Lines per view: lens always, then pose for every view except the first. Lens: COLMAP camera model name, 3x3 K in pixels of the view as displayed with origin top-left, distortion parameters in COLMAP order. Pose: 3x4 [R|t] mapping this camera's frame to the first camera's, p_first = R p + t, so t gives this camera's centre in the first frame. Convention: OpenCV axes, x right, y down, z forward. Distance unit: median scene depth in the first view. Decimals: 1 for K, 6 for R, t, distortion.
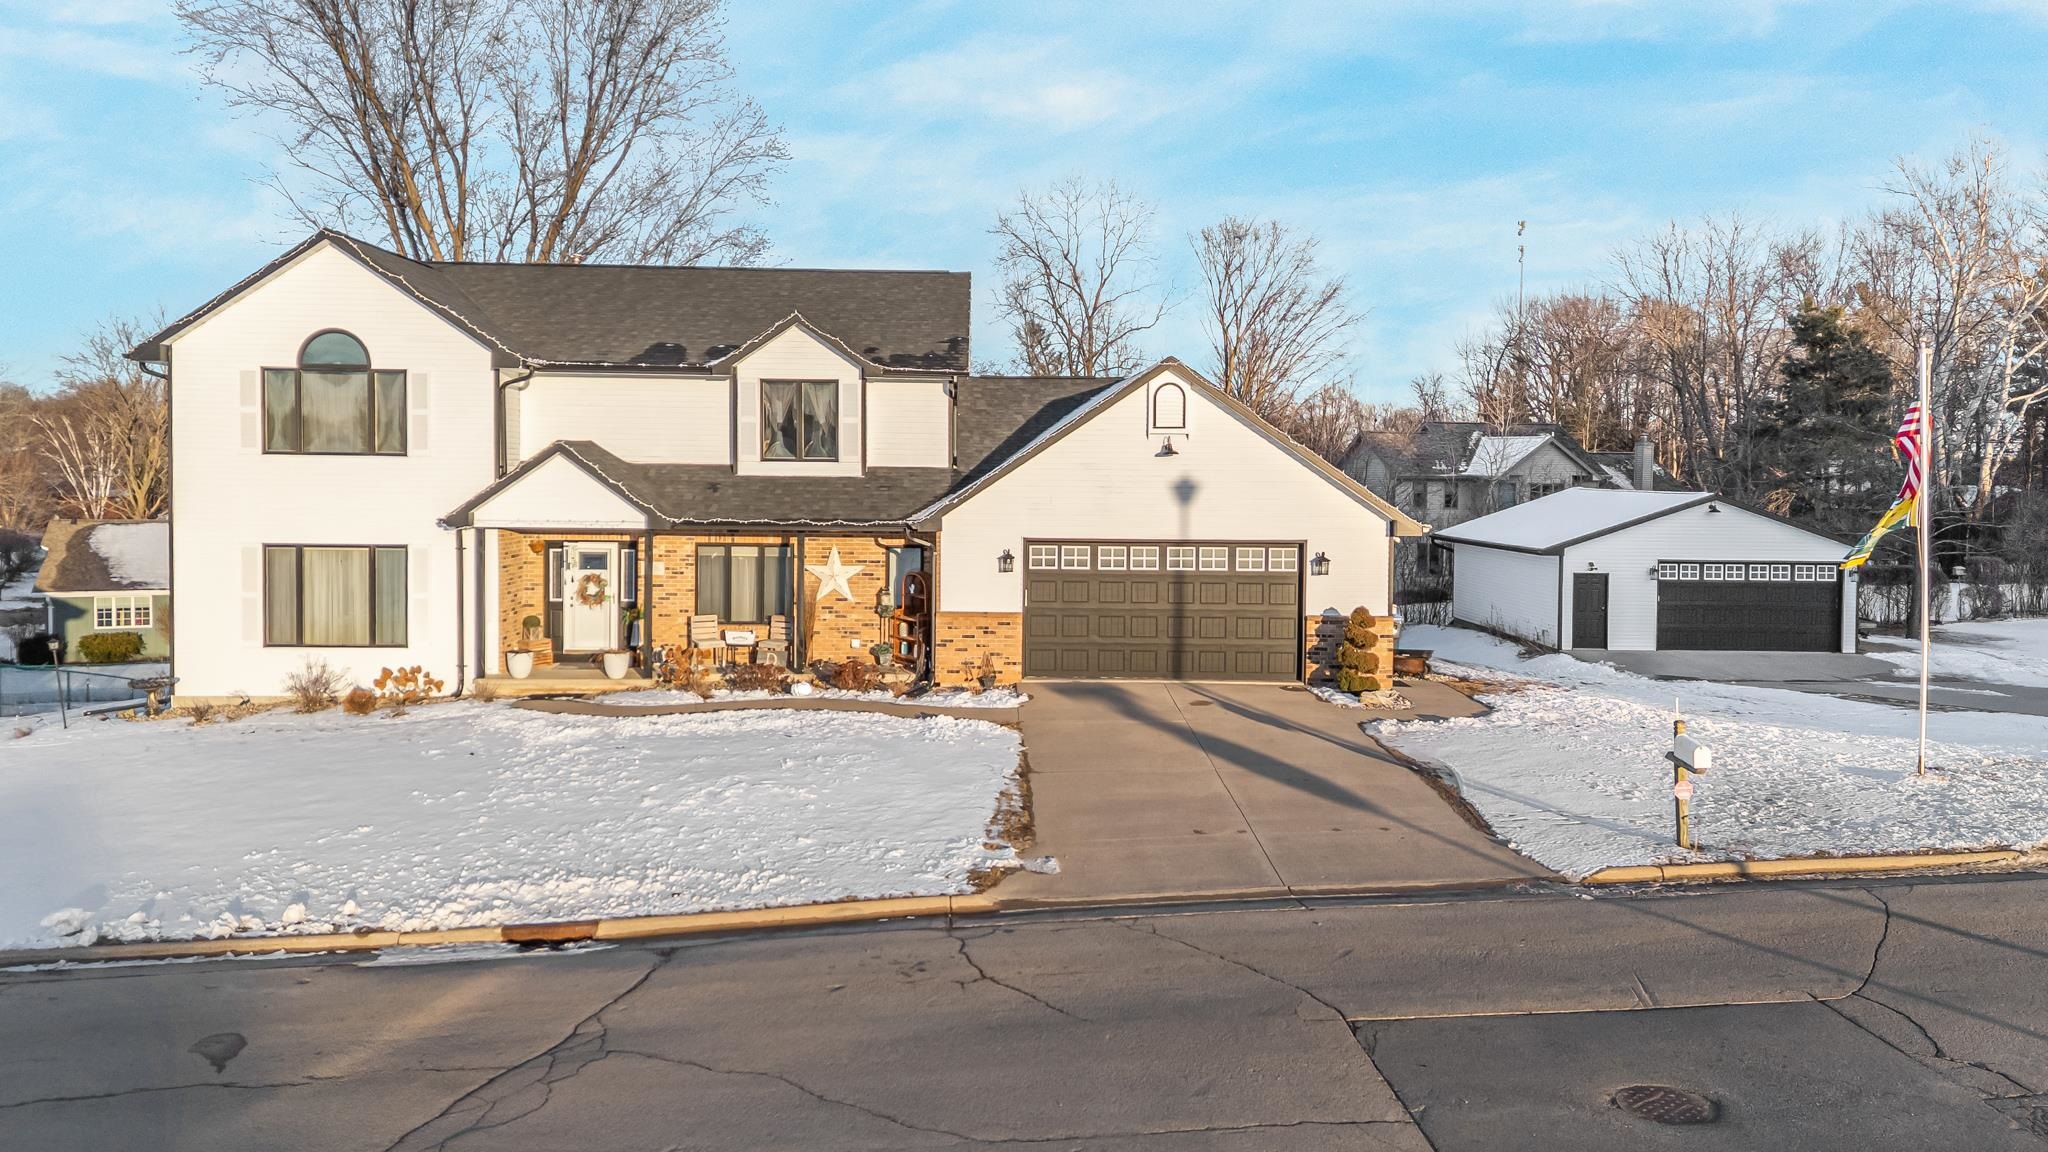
lens RADIAL K [[1511.5, 0, 1022.9], [0, 1511.5, 524.4], [0, 0, 1]] dist [0.103638, -0.103882]
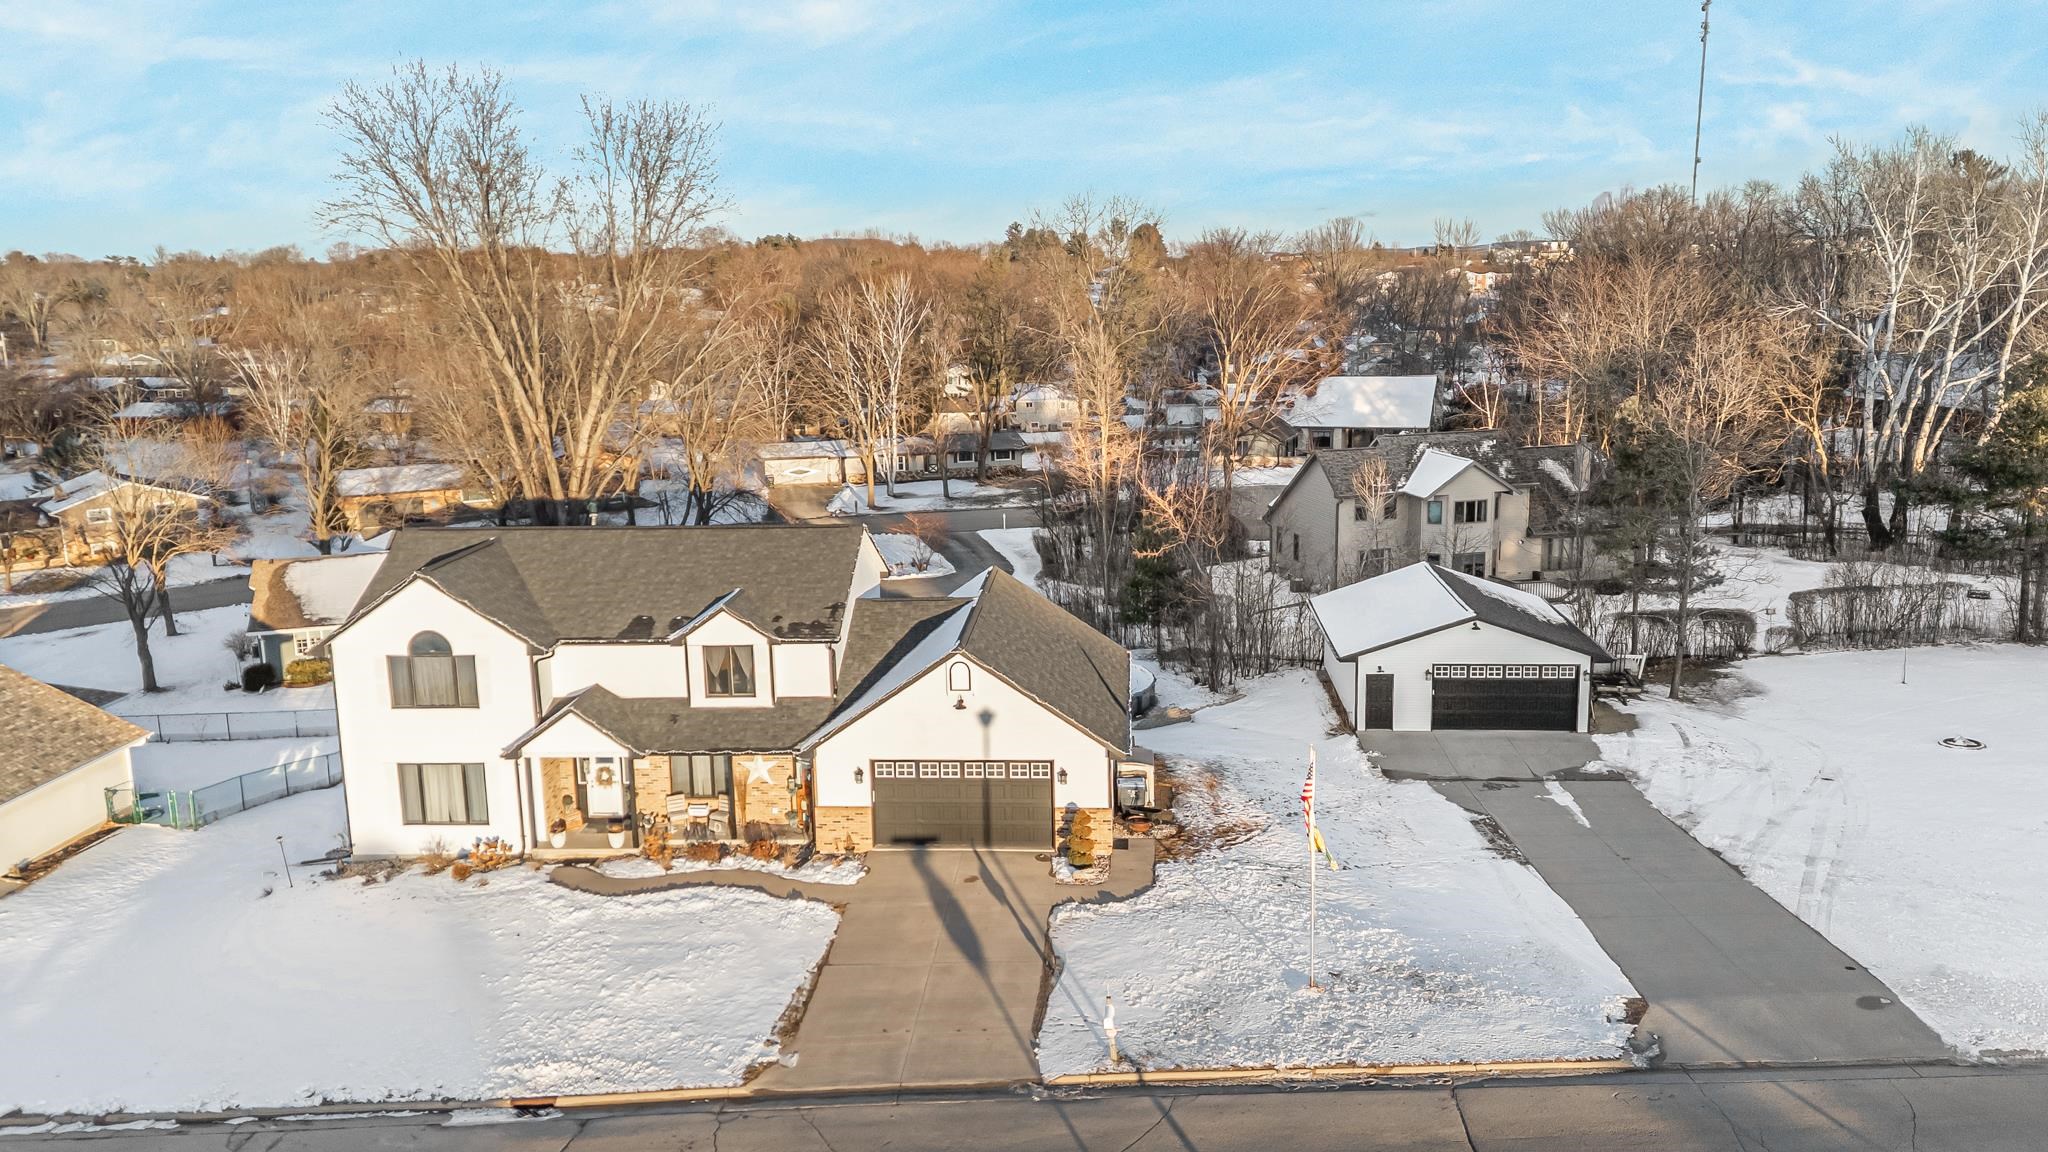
lens RADIAL K [[1537.6, 0, 1025.5], [0, 1537.6, 571.7], [0, 0, 1]] dist [0.100176, -0.097340]
pose [[0.994898, -0.009785, -0.100409, 0.302615], [0.025592, 0.987209, 0.157367, -0.402819], [0.097585, -0.159134, 0.982422, -0.467907]]
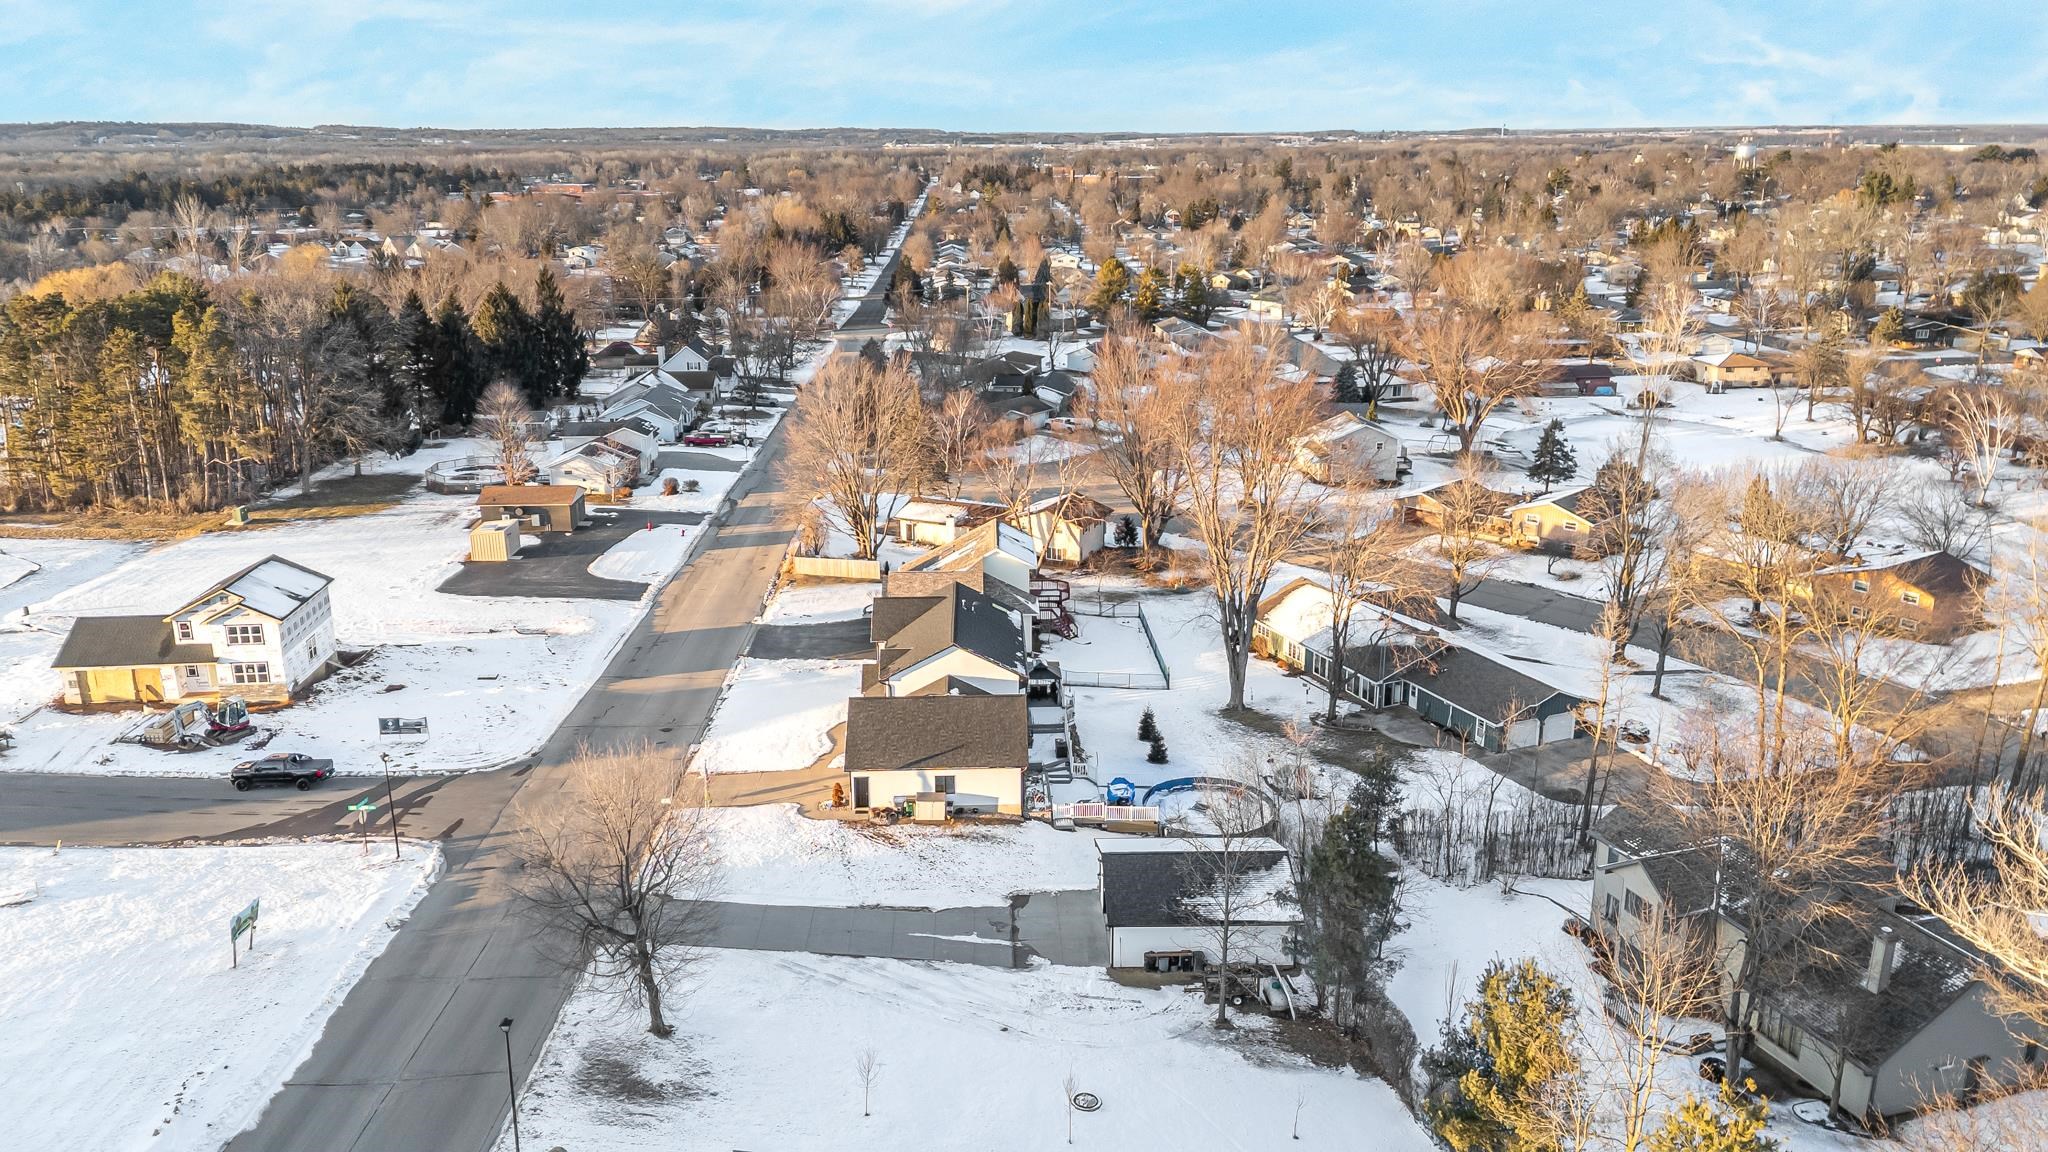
lens RADIAL K [[1481.7, 0, 1024.8], [0, 1481.7, 571.9], [0, 0, 1]] dist [0.142478, -0.269805]
pose [[0.004406, 0.271479, -0.962434, 3.231492], [-0.036592, 0.961843, 0.271145, -1.296650], [0.999321, 0.034023, 0.014171, 1.281435]]
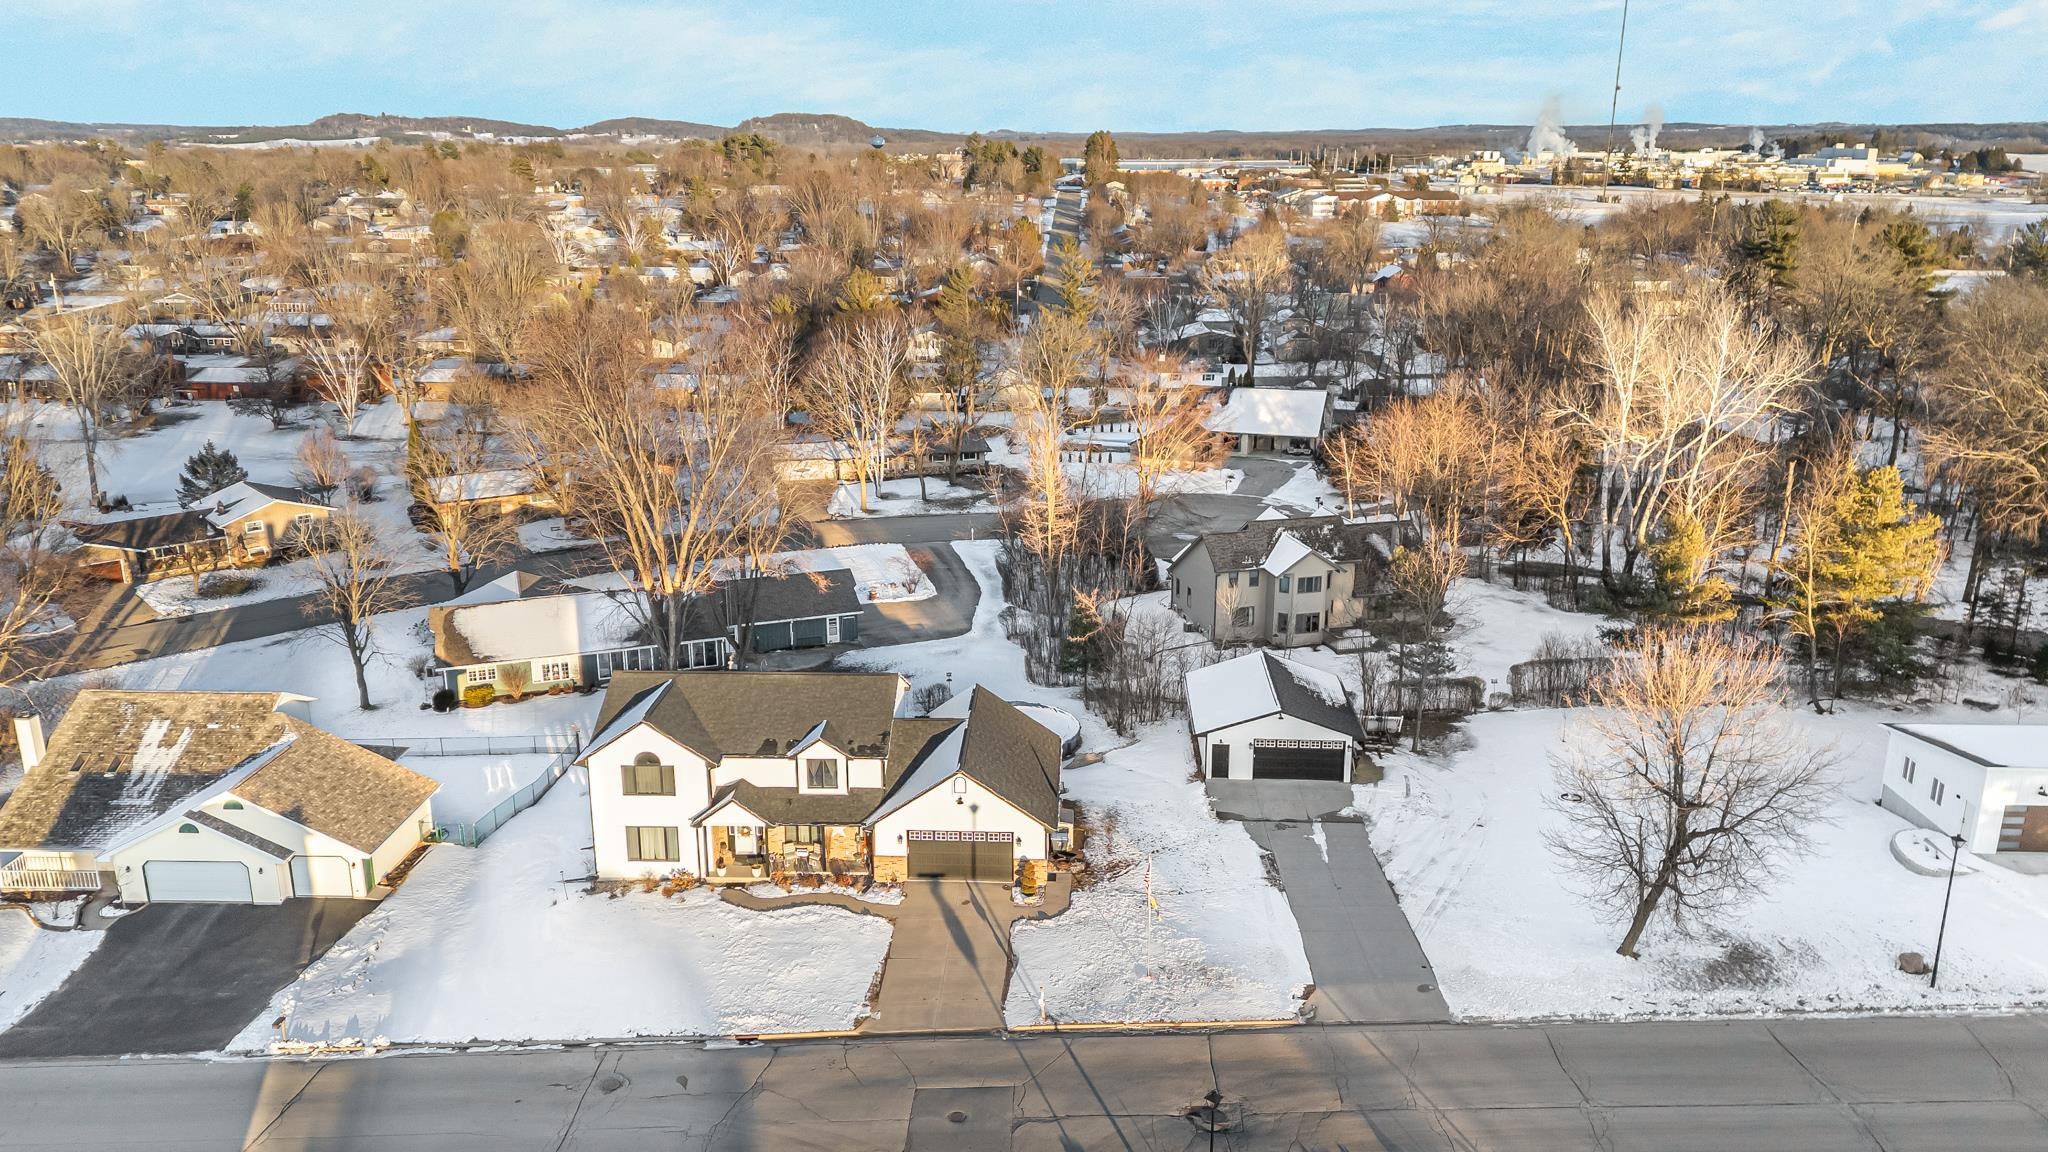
lens RADIAL K [[1481.7, 0, 1024.8], [0, 1481.7, 571.9], [0, 0, 1]] dist [0.142478, -0.269805]
pose [[0.997535, 0.010565, -0.069368, 0.364689], [0.006581, 0.970155, 0.242397, -1.008725], [0.069859, -0.242256, 0.967694, -1.326439]]
